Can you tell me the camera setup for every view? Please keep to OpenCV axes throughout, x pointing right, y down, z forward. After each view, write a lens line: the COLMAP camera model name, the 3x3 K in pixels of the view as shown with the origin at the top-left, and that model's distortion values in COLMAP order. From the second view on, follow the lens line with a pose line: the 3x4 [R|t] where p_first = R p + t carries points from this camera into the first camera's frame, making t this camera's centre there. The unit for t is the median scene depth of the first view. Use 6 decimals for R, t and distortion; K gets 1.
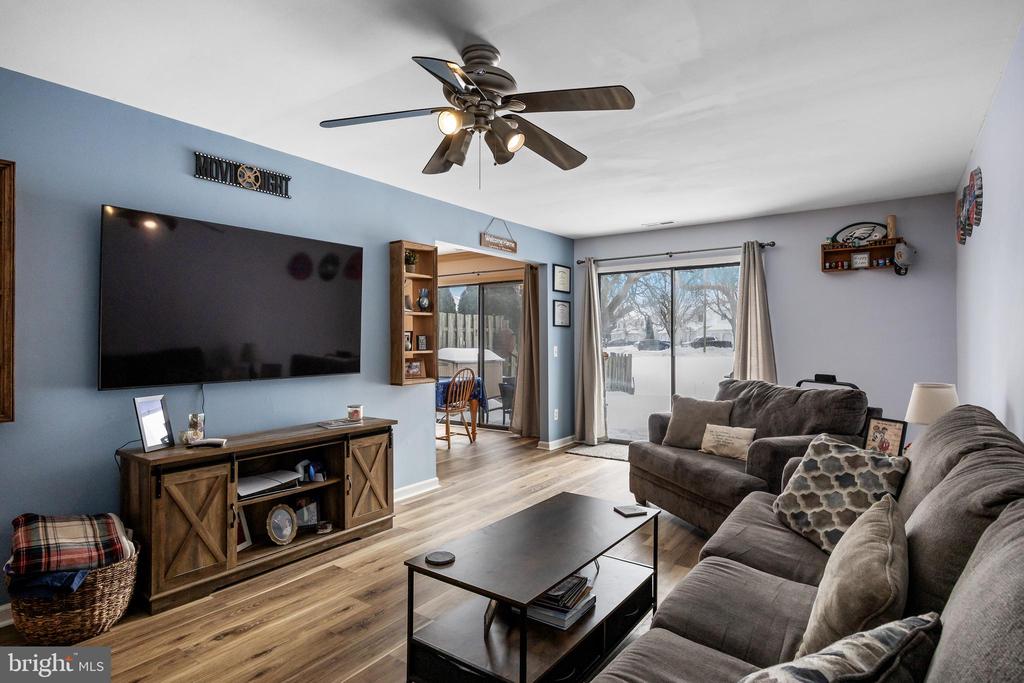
lens RADIAL K [[542.8, 0, 511.7], [0, 542.8, 334.9], [0, 0, 1]] dist [-0.001420, -0.000234]
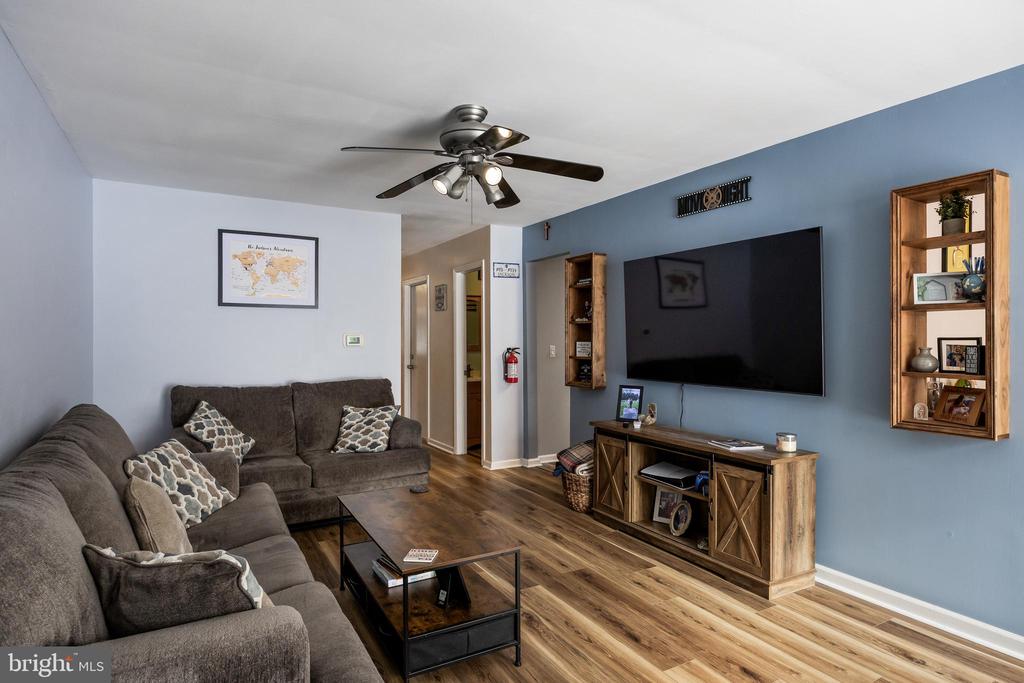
lens RADIAL K [[560.7, 0, 507.7], [0, 560.7, 346.9], [0, 0, 1]] dist [-0.003215, -0.001338]
pose [[-0.422525, 0.016265, -0.906205, 0.658121], [0.008143, 0.999867, 0.014149, -0.012671], [0.906315, -0.001401, -0.422602, 1.031670]]
